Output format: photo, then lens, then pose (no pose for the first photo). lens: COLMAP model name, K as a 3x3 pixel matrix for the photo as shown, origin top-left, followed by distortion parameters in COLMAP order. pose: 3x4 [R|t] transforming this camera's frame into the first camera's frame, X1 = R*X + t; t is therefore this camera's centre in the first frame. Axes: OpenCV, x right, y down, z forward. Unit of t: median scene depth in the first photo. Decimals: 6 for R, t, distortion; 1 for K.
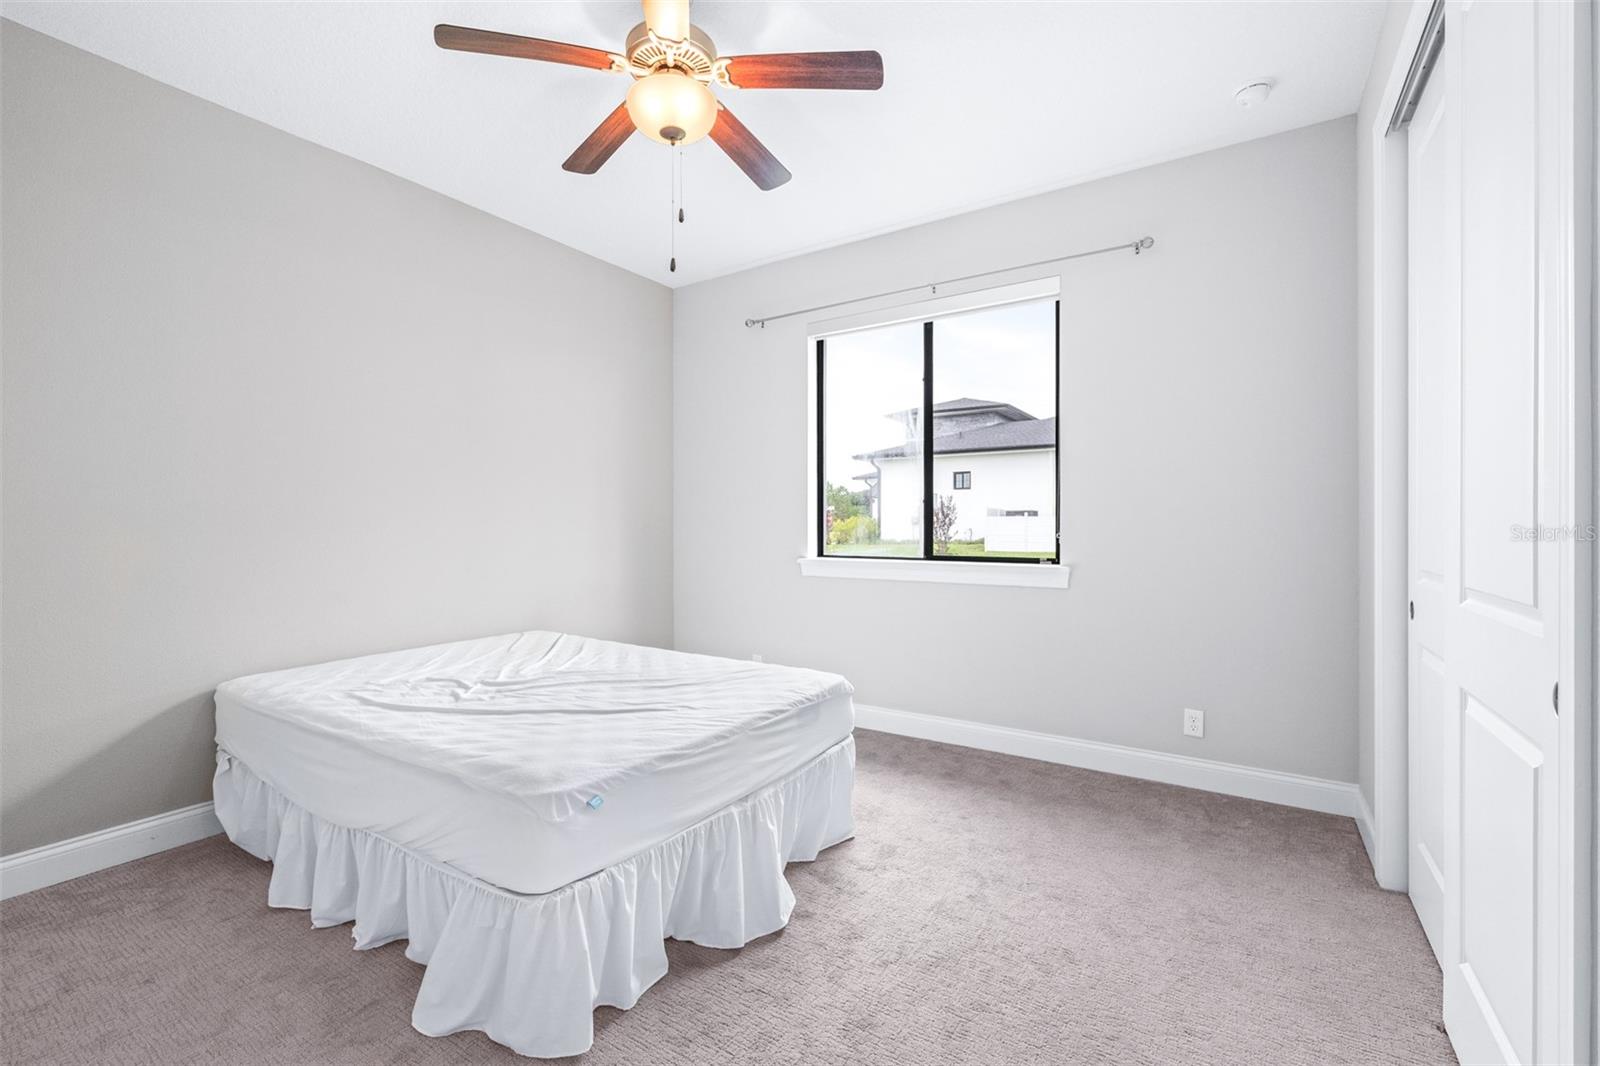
lens RADIAL K [[689.8, 0, 793.7], [0, 689.8, 511.5], [0, 0, 1]] dist [0.000799, -0.000066]
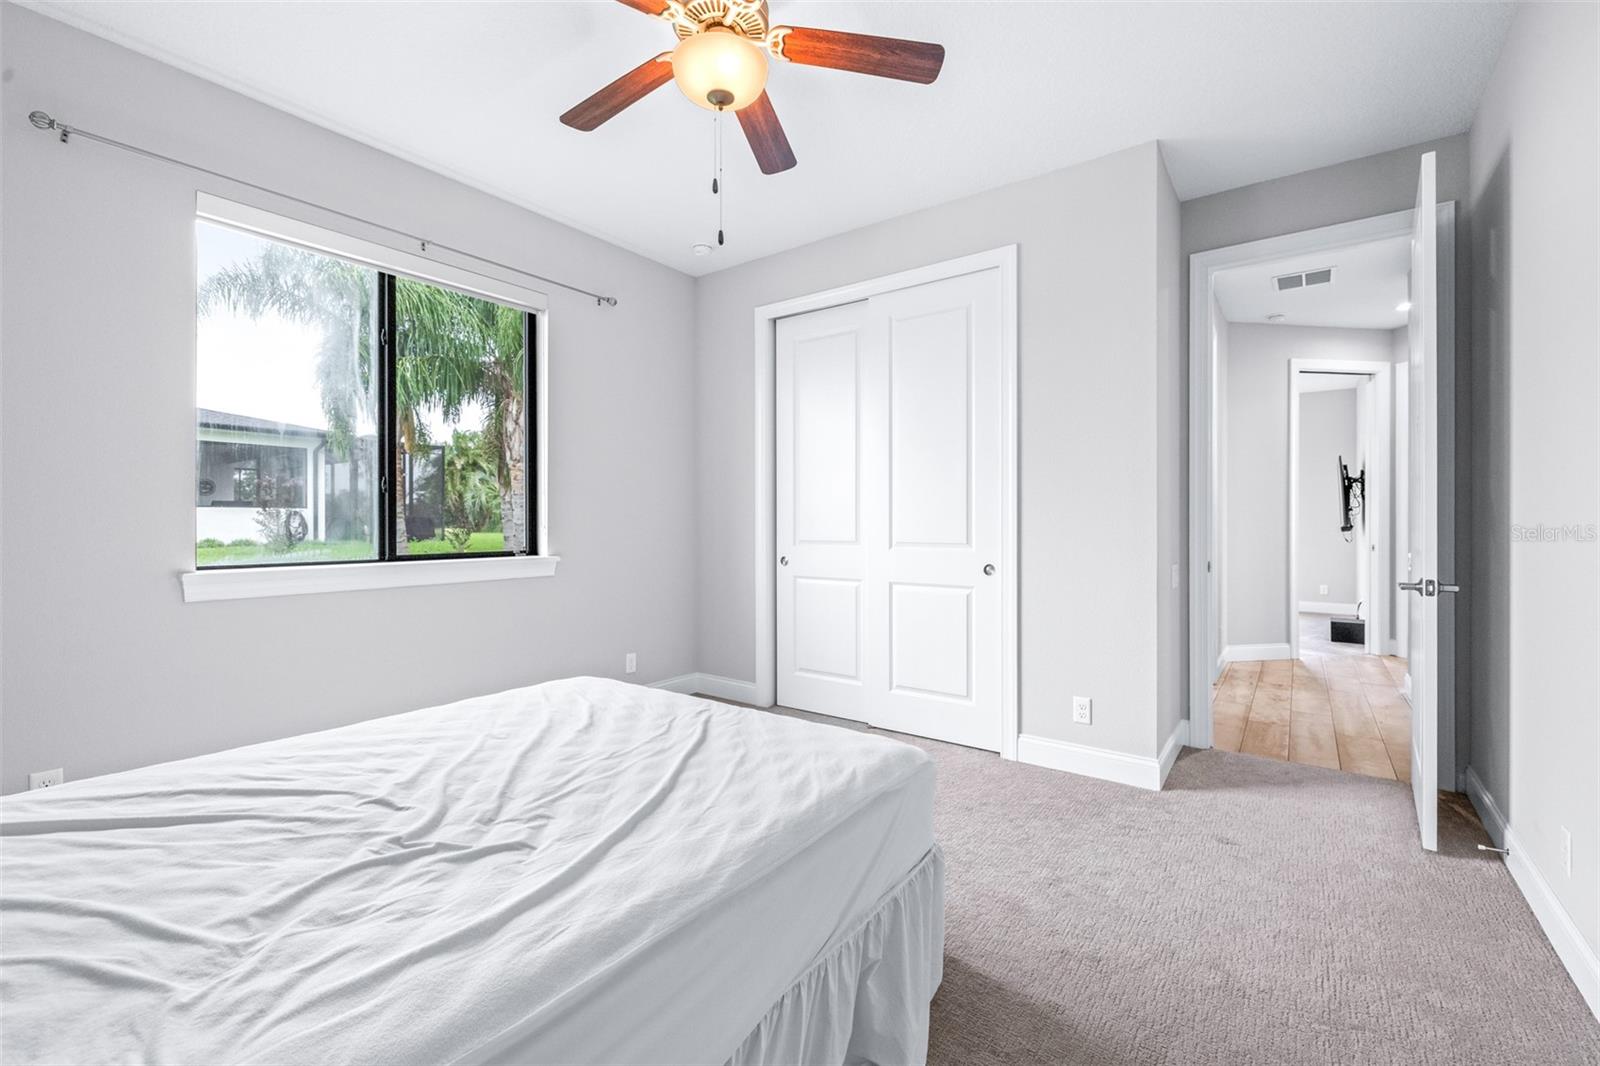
lens RADIAL K [[683.8, 0, 791.1], [0, 683.8, 525.6], [0, 0, 1]] dist [0.001224, 0.000101]
pose [[0.056815, -0.007111, 0.998359, -1.048897], [-0.015175, 0.999853, 0.007985, 0.022783], [-0.998269, -0.015604, 0.056699, 0.812859]]
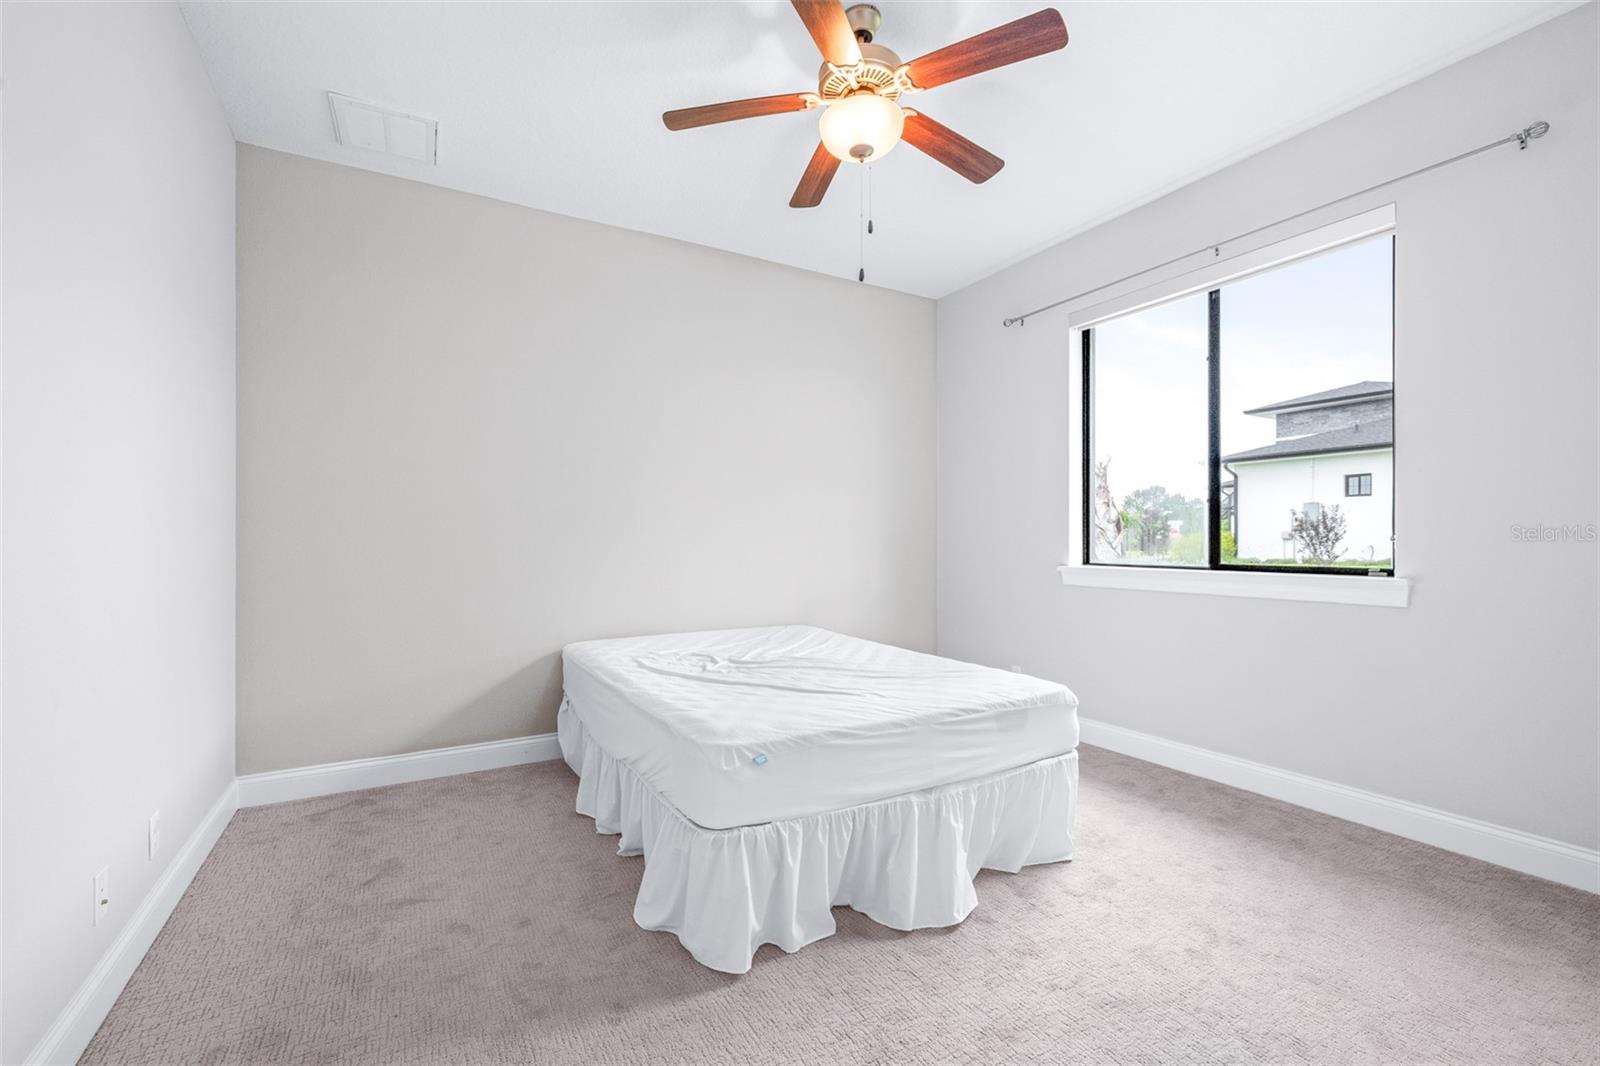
lens RADIAL K [[683.8, 0, 791.1], [0, 683.8, 525.6], [0, 0, 1]] dist [0.001224, 0.000101]
pose [[0.890697, -0.007575, -0.454534, 0.197686], [0.005130, 0.999965, -0.006613, 0.032751], [0.454568, 0.003558, 0.890705, 0.016394]]
